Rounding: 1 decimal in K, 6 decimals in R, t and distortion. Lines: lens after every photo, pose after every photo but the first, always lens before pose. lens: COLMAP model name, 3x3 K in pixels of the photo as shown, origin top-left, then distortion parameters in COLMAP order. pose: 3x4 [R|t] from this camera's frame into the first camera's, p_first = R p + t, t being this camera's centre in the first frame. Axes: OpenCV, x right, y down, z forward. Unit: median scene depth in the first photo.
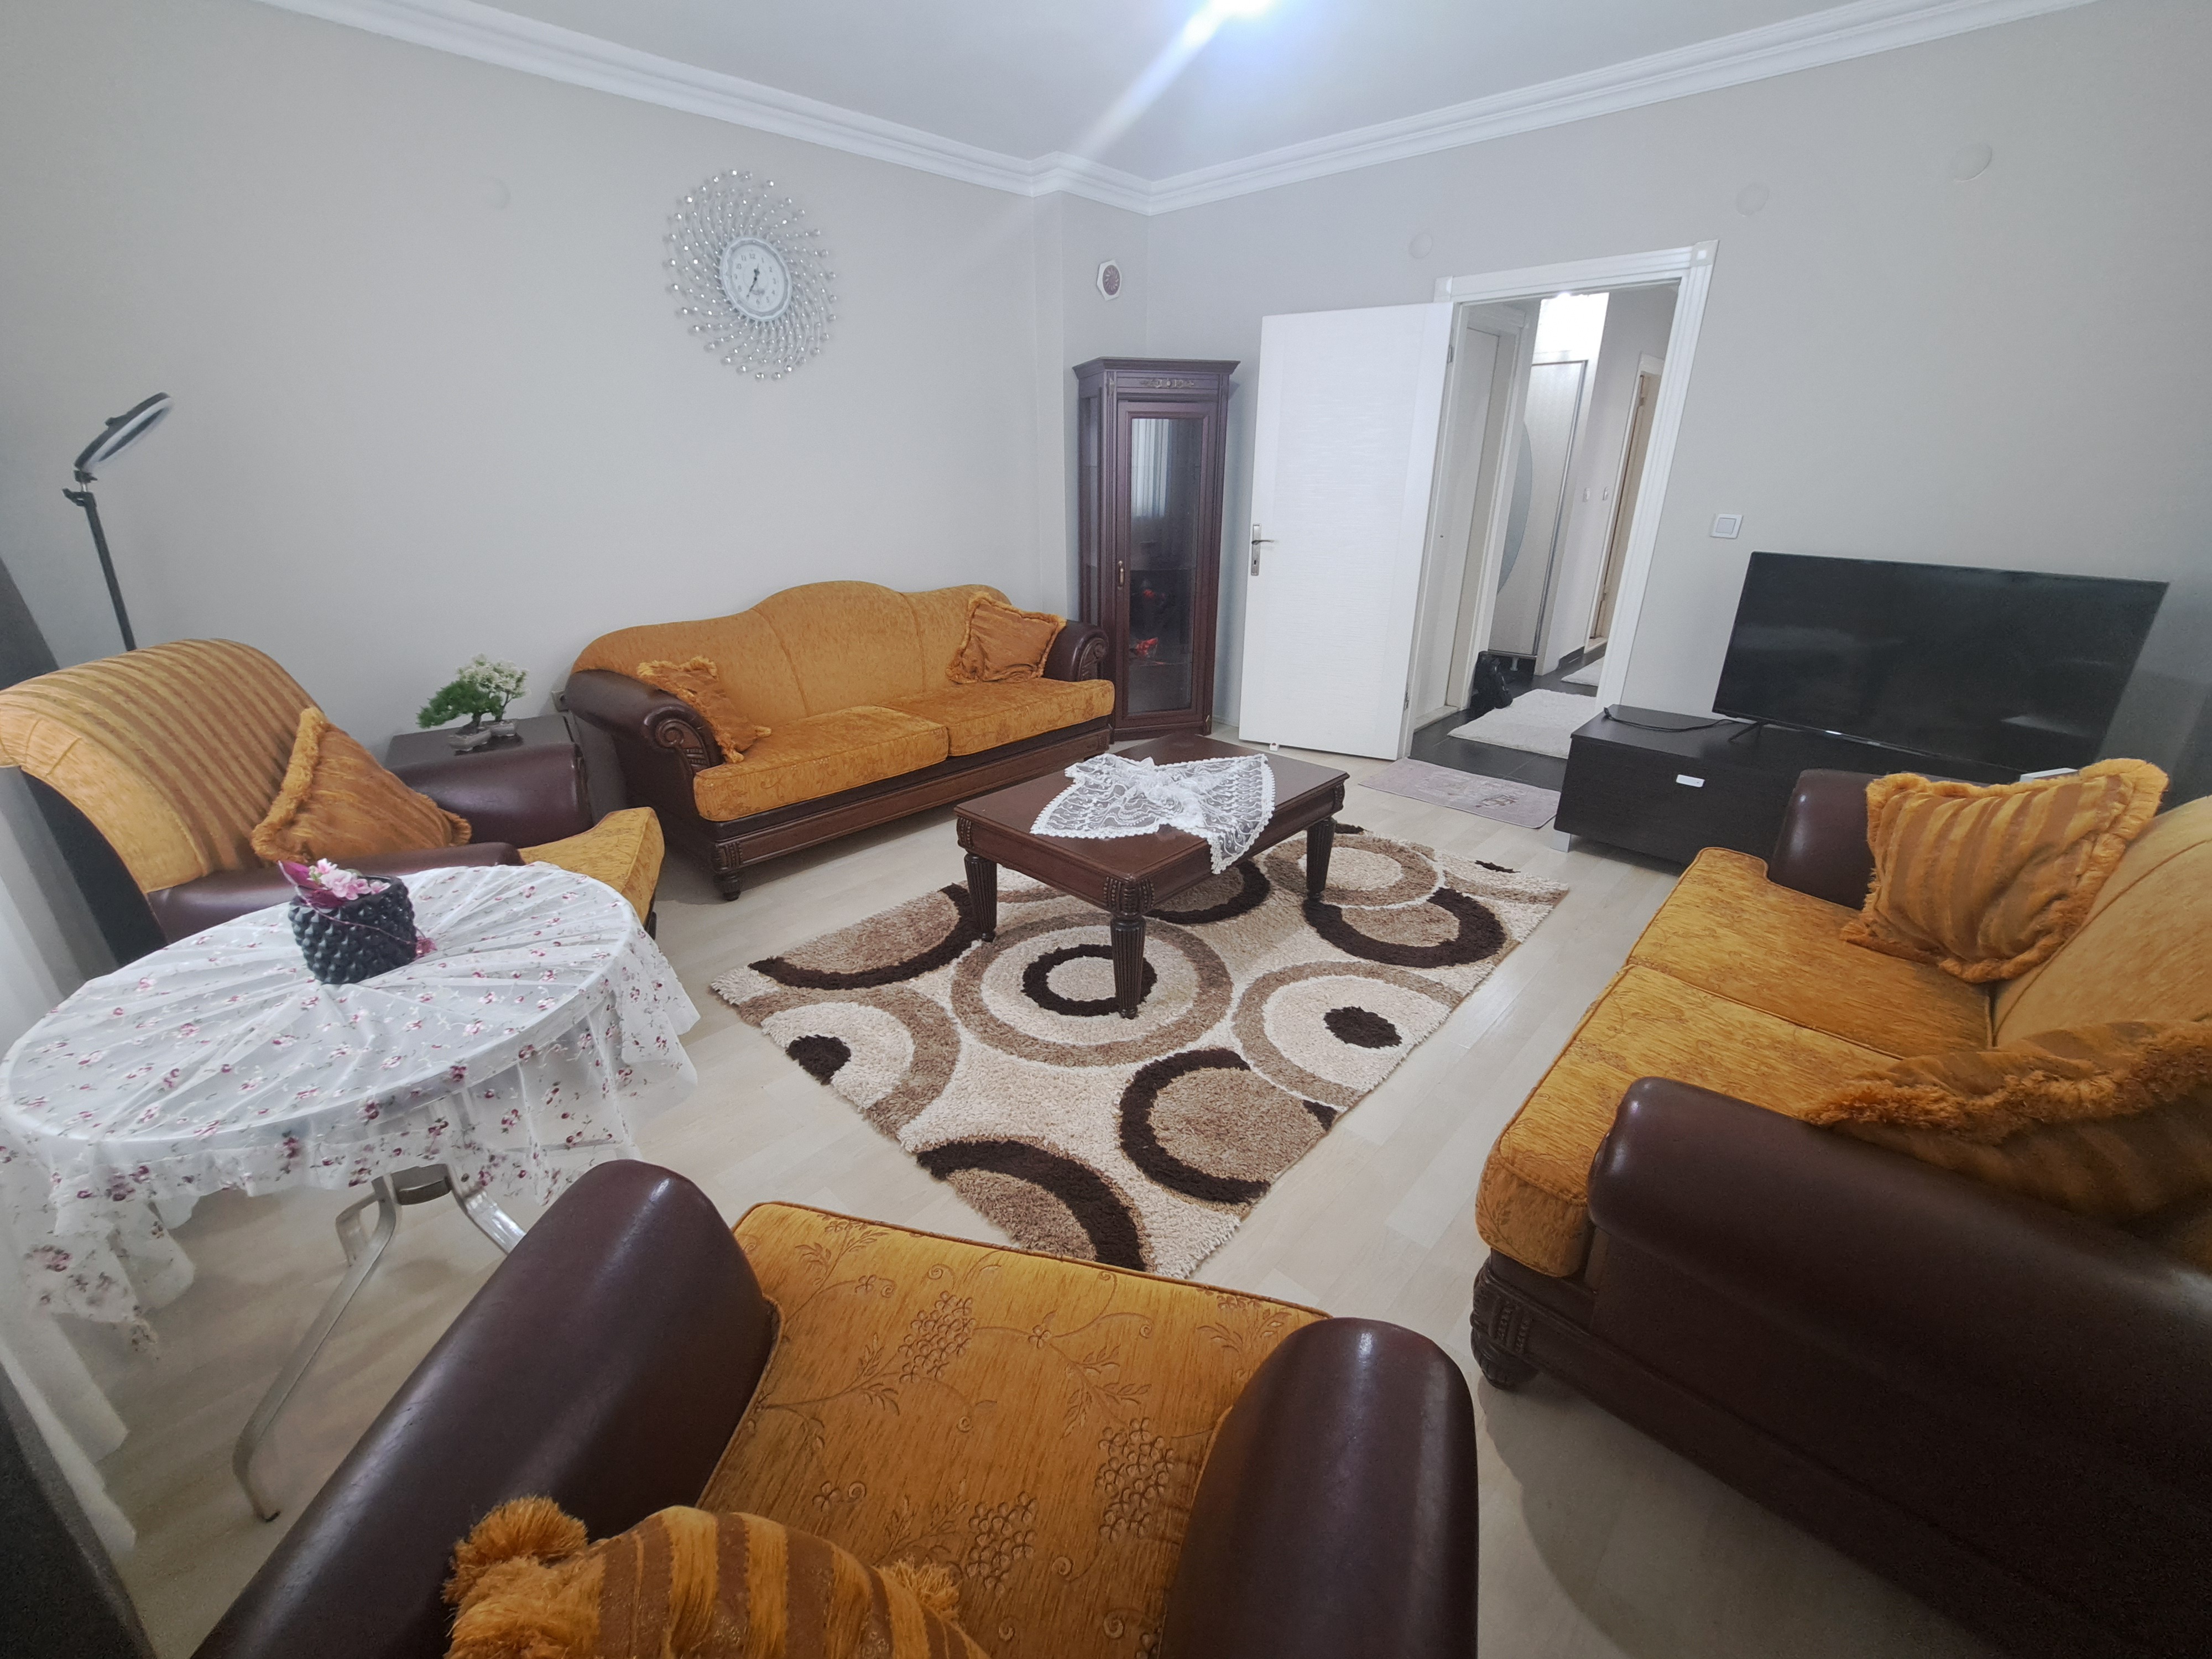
lens RADIAL K [[883.5, 0, 1095.7], [0, 883.5, 818.1], [0, 0, 1]] dist [-0.001385, -0.010478]
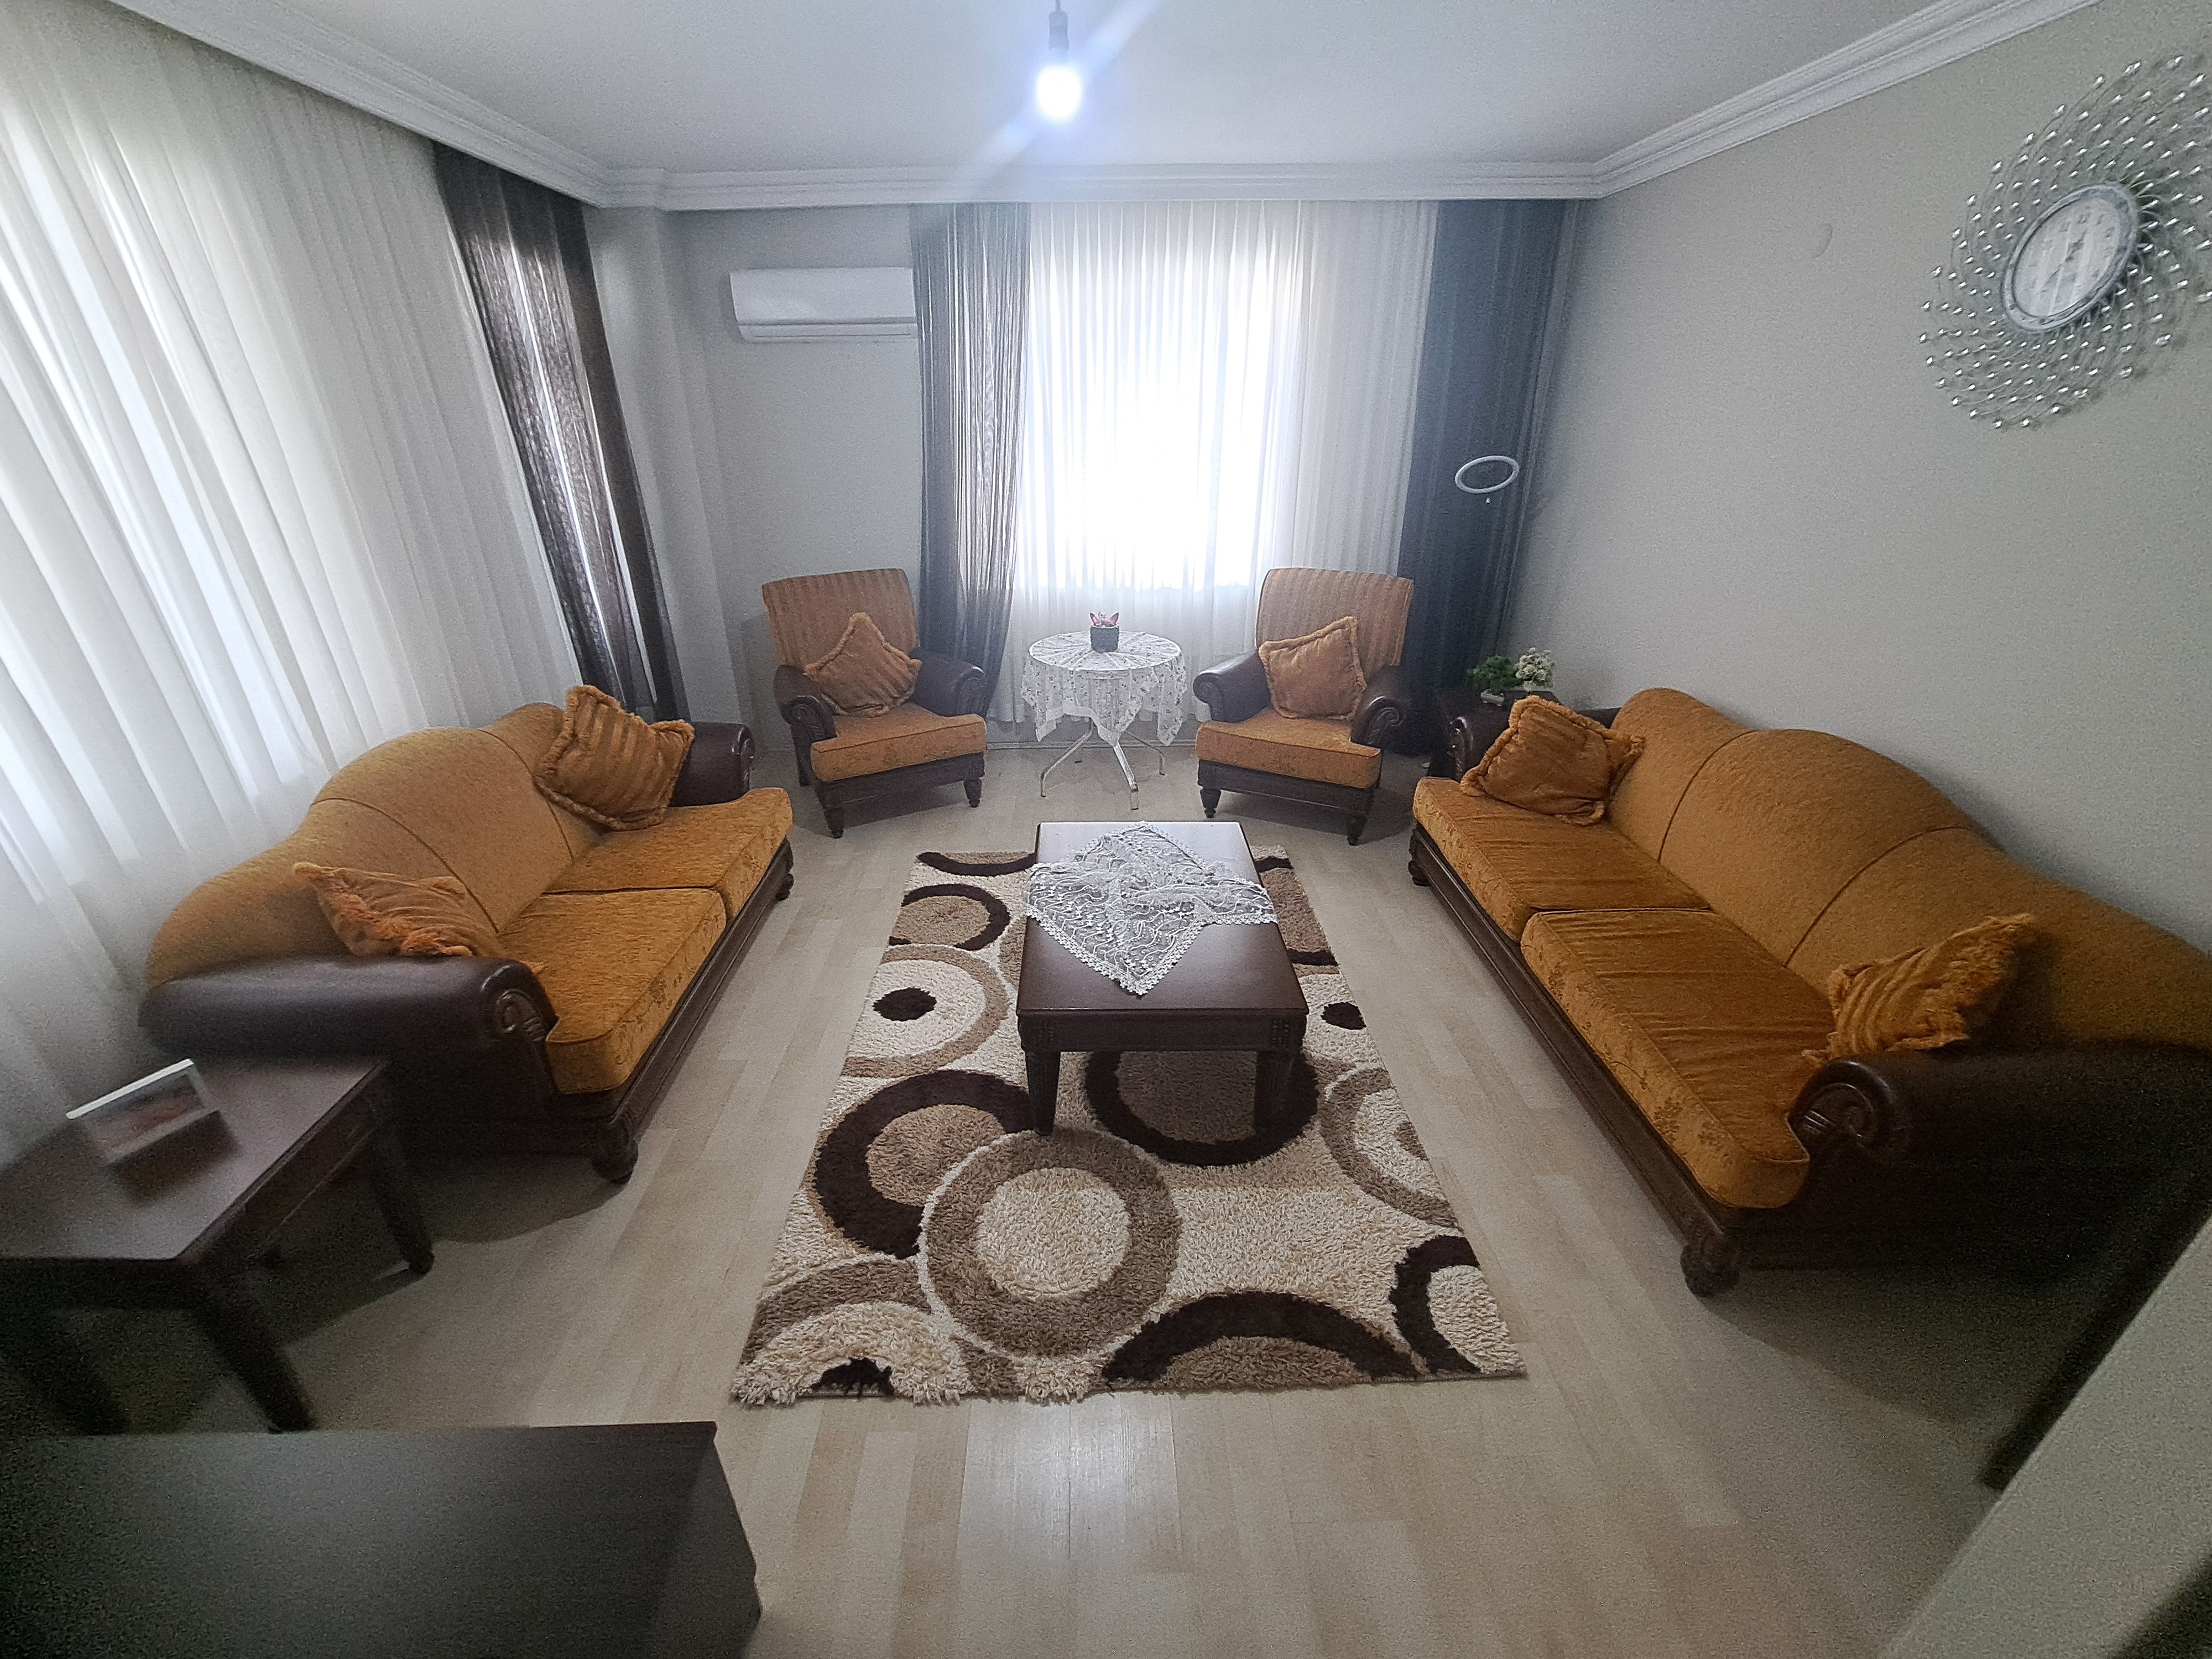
lens RADIAL K [[884.5, 0, 1089.7], [0, 884.5, 816.5], [0, 0, 1]] dist [-0.012037, -0.000381]
pose [[-0.719153, 0.312775, -0.620476, 0.906384], [-0.241071, 0.725188, 0.644970, -0.928811], [0.651693, 0.613411, -0.446120, 1.760891]]
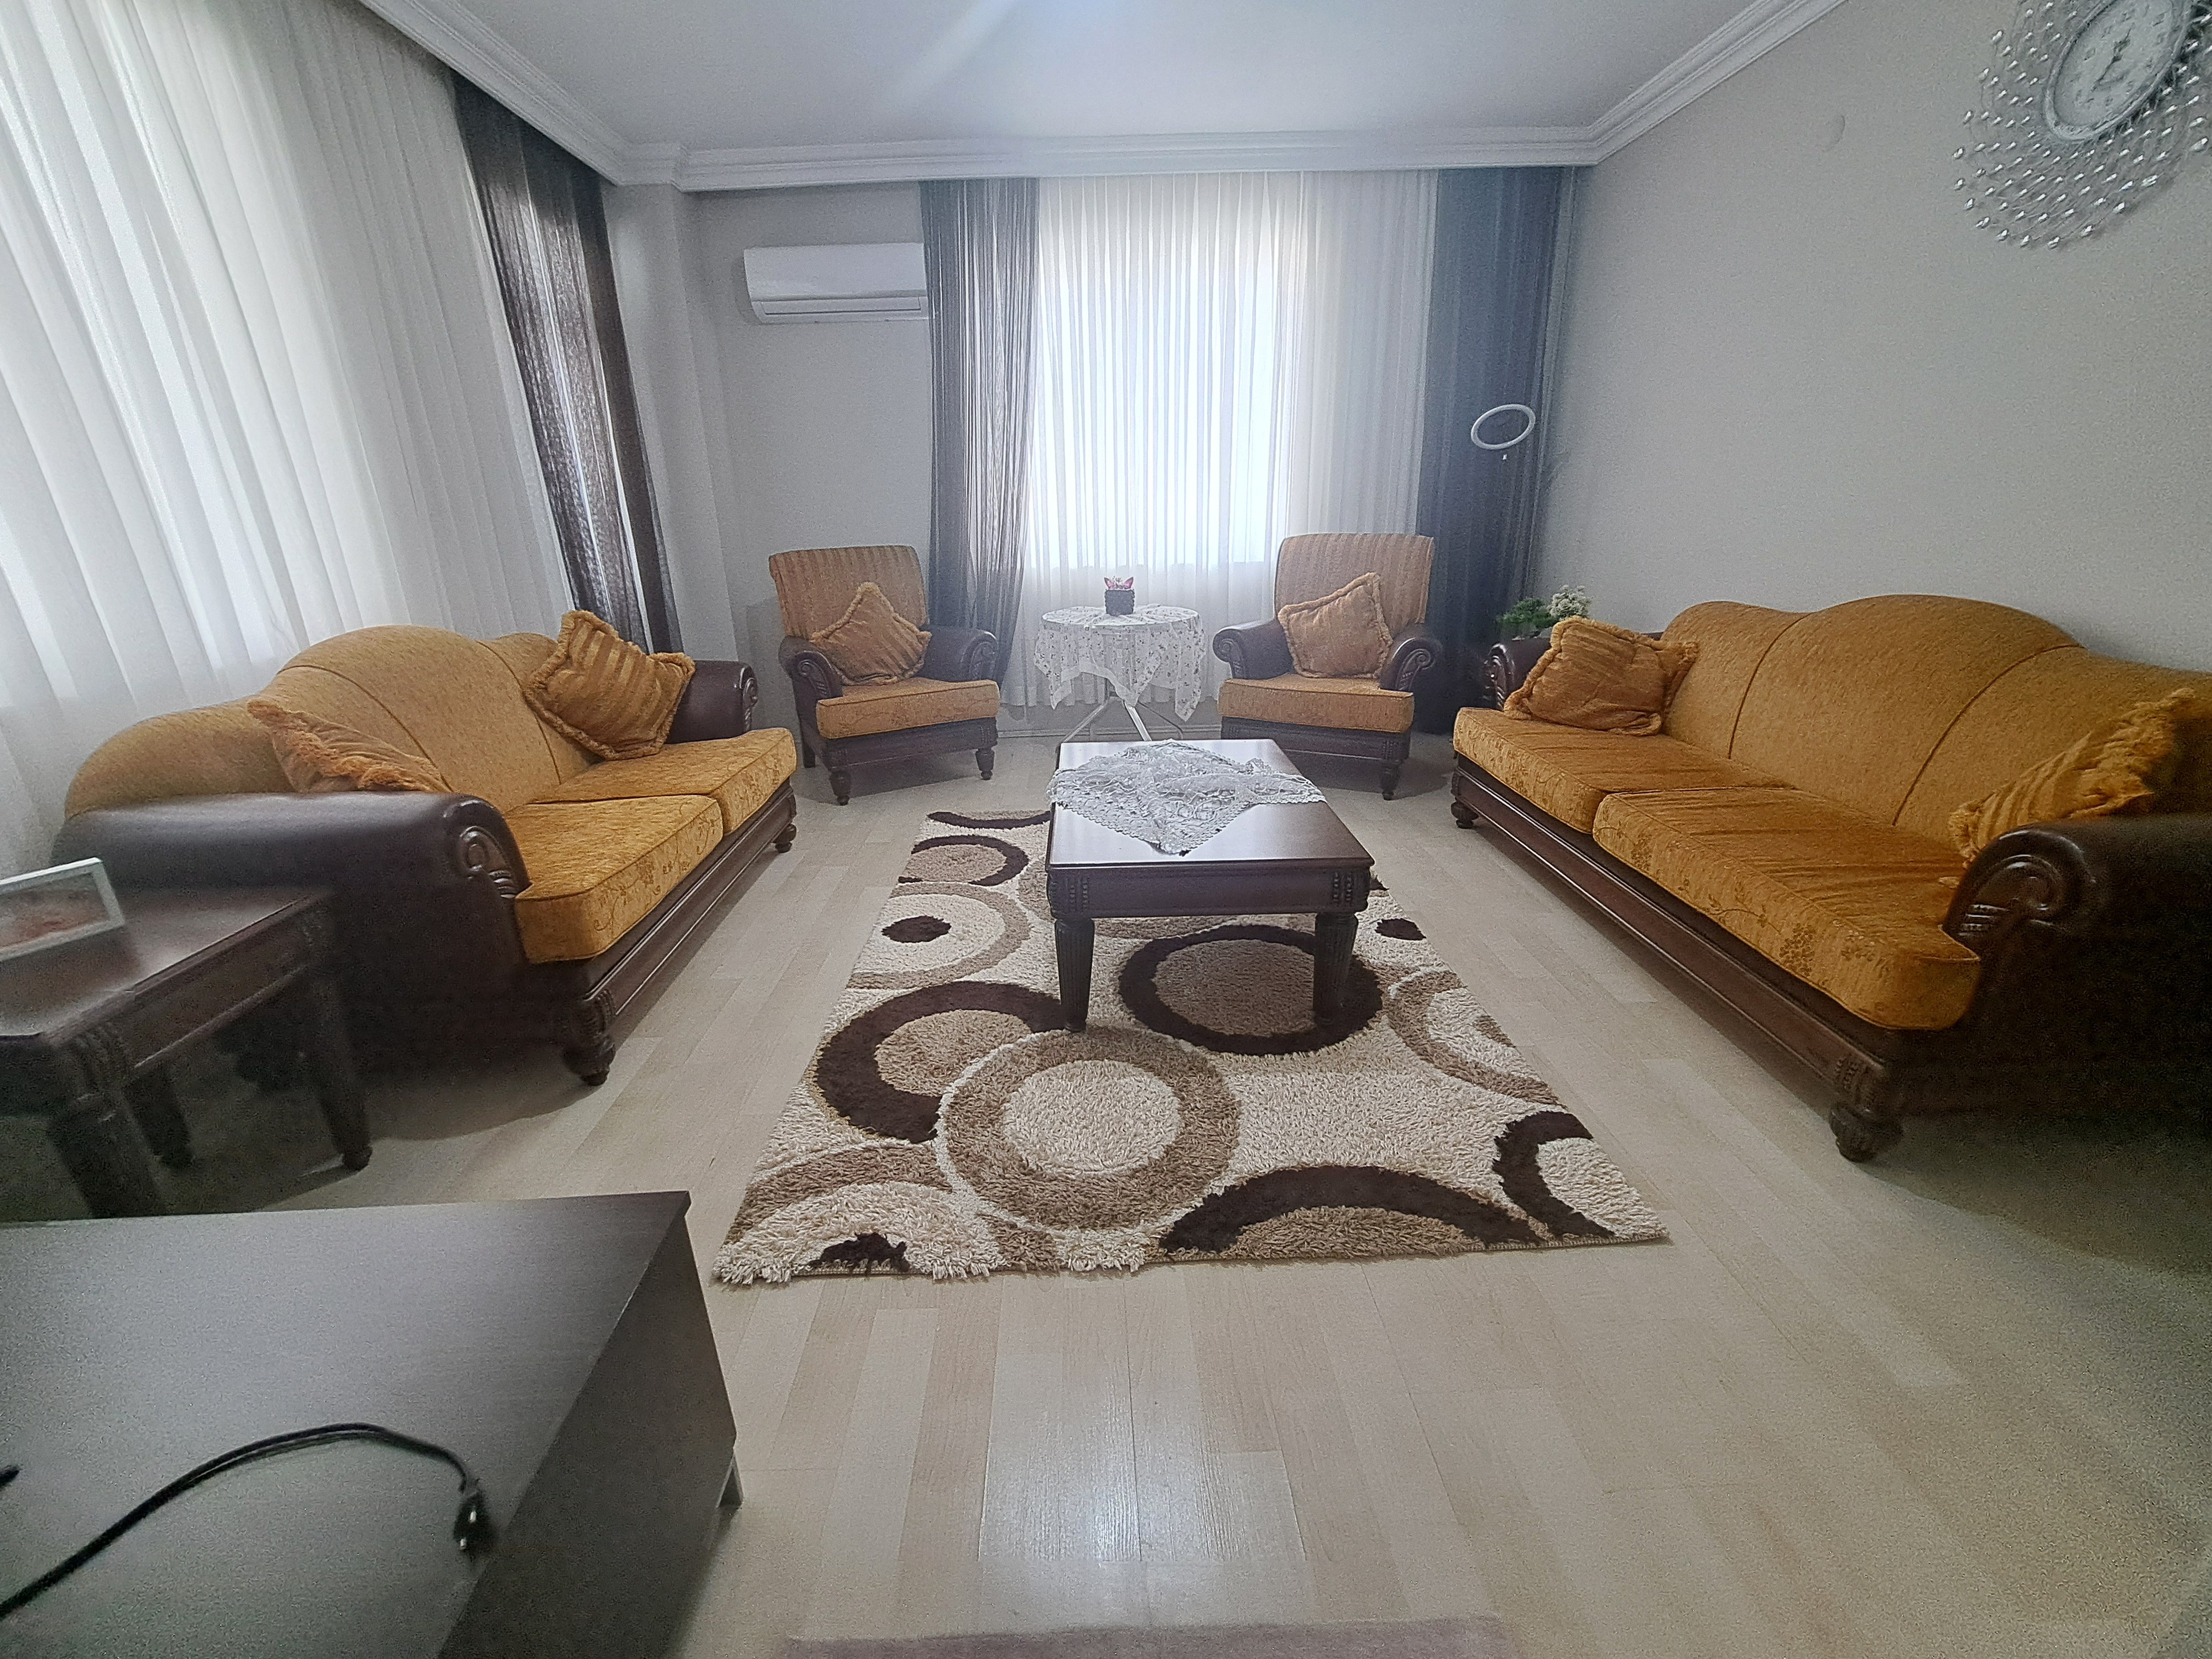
lens RADIAL K [[889.4, 0, 1089.6], [0, 889.4, 815.1], [0, 0, 1]] dist [-0.012444, 0.000357]
pose [[-0.716146, 0.257497, -0.648715, 0.952552], [-0.224906, 0.794740, 0.563743, -0.648309], [0.660721, 0.549622, -0.511237, 1.858860]]
